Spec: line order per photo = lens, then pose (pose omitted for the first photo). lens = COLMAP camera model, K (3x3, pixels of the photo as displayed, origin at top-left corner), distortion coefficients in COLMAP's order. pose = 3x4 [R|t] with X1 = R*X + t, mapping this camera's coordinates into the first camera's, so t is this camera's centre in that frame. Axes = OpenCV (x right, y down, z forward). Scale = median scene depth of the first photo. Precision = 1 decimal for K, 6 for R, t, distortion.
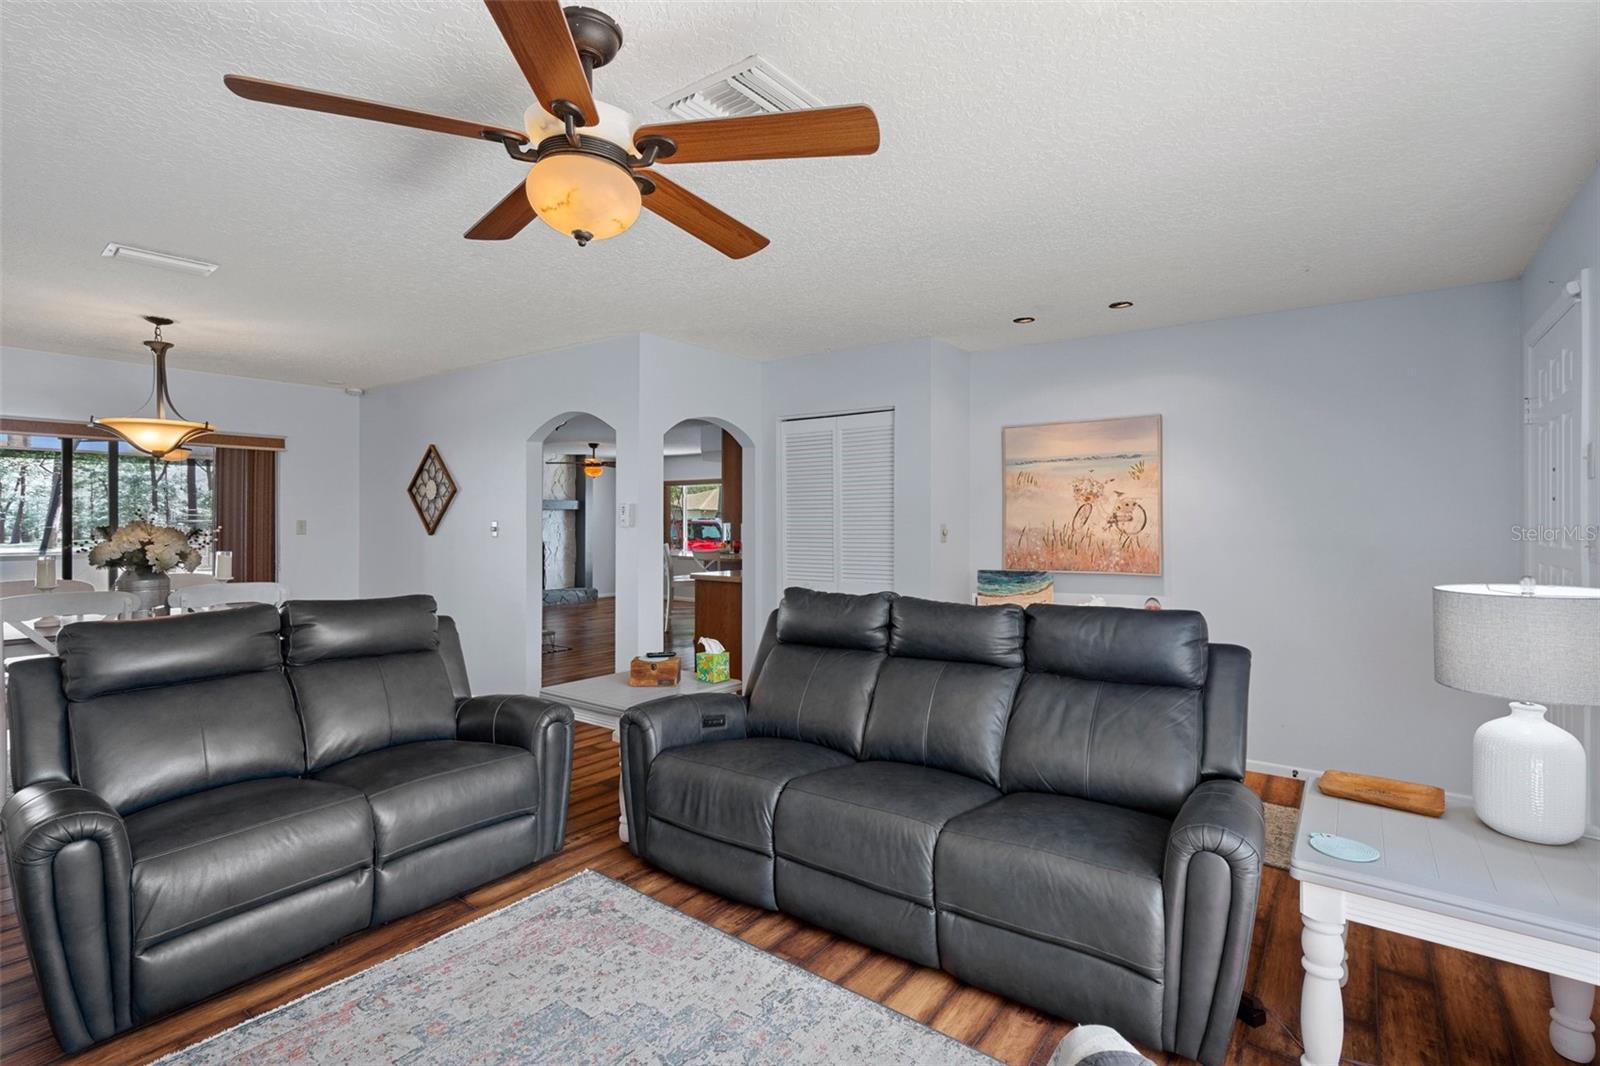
lens RADIAL K [[759.5, 0, 793.0], [0, 759.5, 515.4], [0, 0, 1]] dist [0.001190, 0.002072]
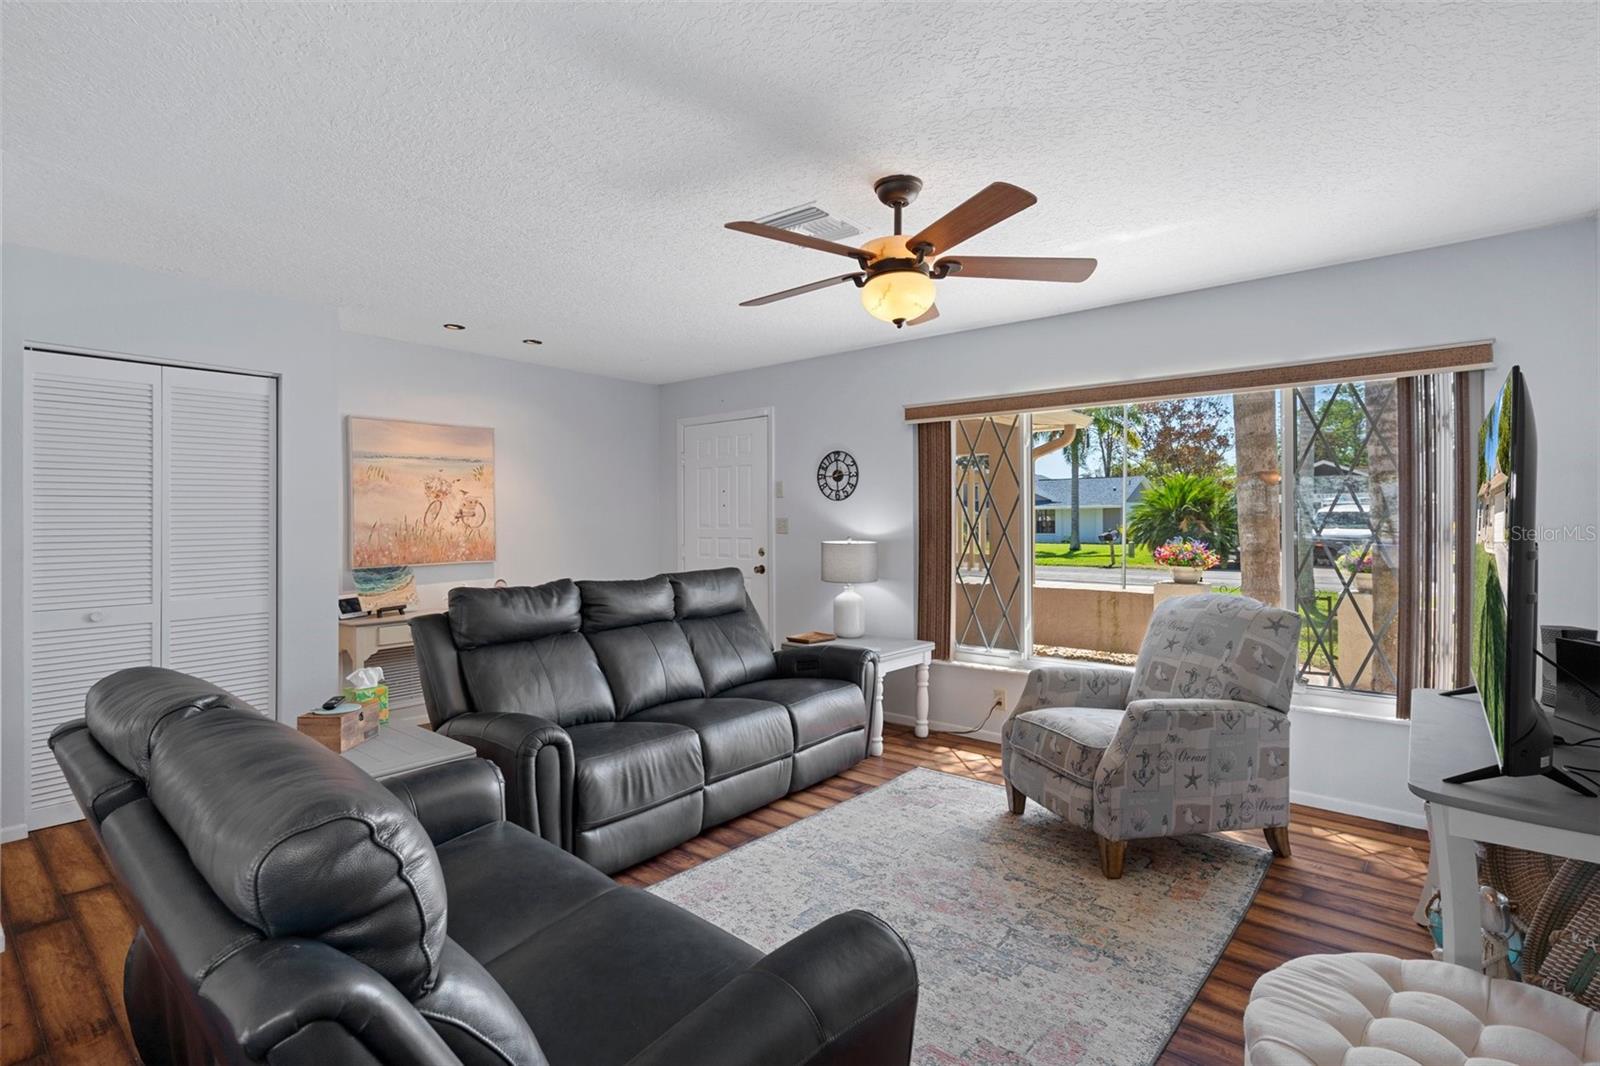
lens RADIAL K [[768.1, 0, 795.8], [0, 768.1, 528.0], [0, 0, 1]] dist [0.001619, 0.001063]
pose [[0.071648, -0.014722, 0.997321, -0.683860], [-0.007380, 0.999856, 0.015290, 0.003432], [-0.997403, -0.008456, 0.071529, 0.416944]]
